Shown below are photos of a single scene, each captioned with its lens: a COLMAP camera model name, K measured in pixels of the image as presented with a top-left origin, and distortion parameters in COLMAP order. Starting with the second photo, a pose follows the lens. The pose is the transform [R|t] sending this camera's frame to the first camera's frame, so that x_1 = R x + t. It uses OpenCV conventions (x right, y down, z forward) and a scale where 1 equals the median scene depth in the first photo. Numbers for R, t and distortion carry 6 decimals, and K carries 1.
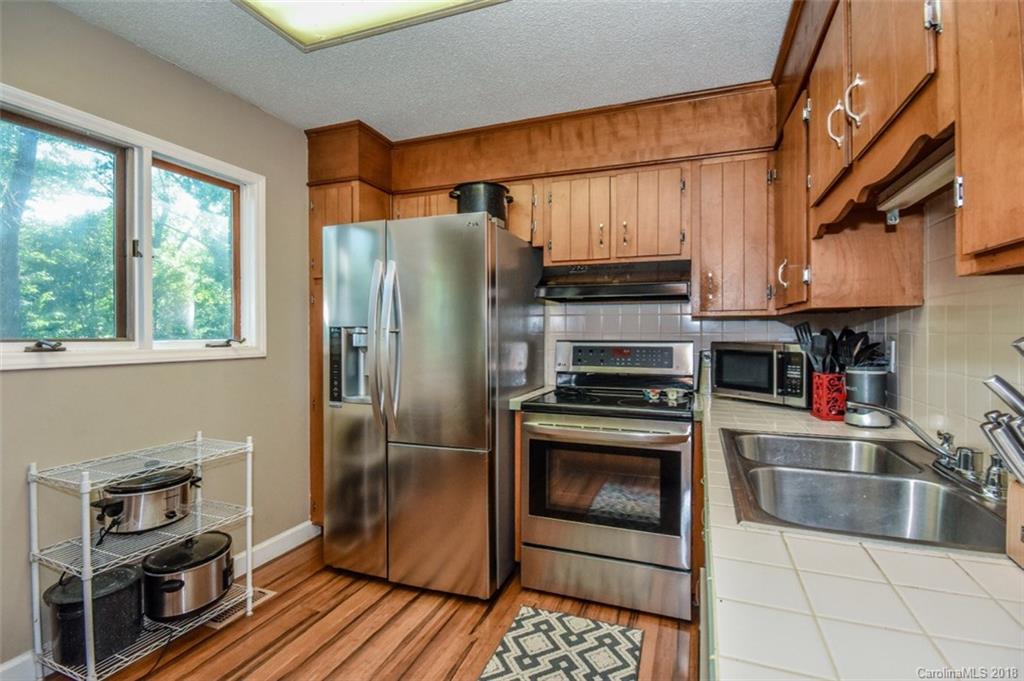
lens RADIAL K [[453.6, 0, 492.6], [0, 453.6, 331.3], [0, 0, 1]] dist [0.014459, -0.016066]
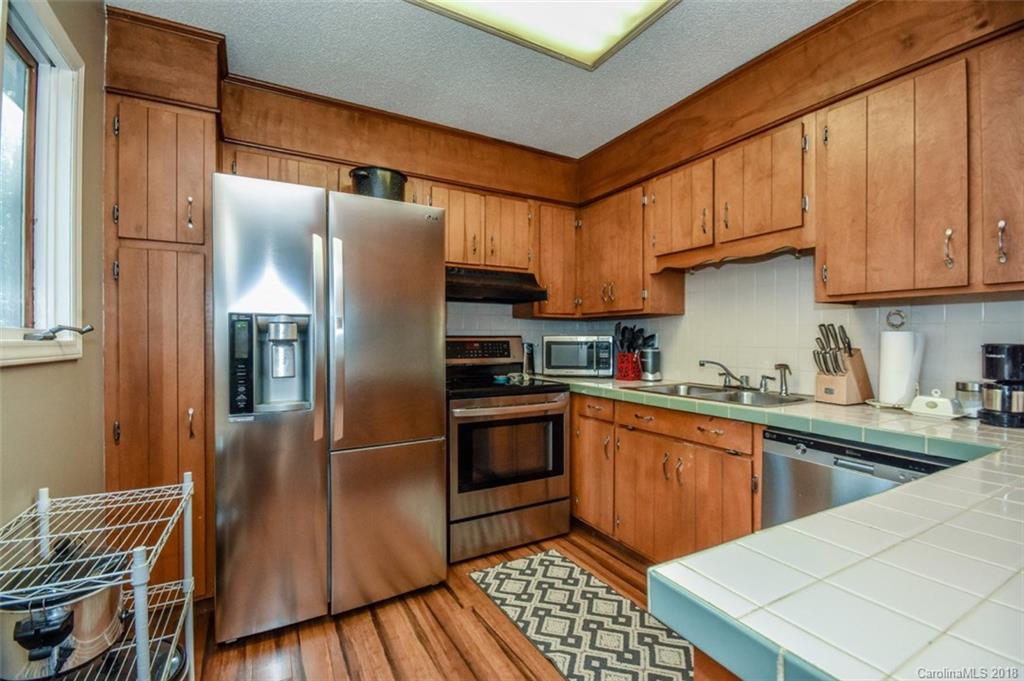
lens RADIAL K [[480.7, 0, 508.8], [0, 480.7, 338.9], [0, 0, 1]] dist [0.001261, -0.000119]
pose [[0.629262, 0.001563, 0.777191, -0.785843], [-0.000530, 0.999999, -0.001583, 0.037909], [-0.777193, 0.000585, 0.629262, 0.194628]]
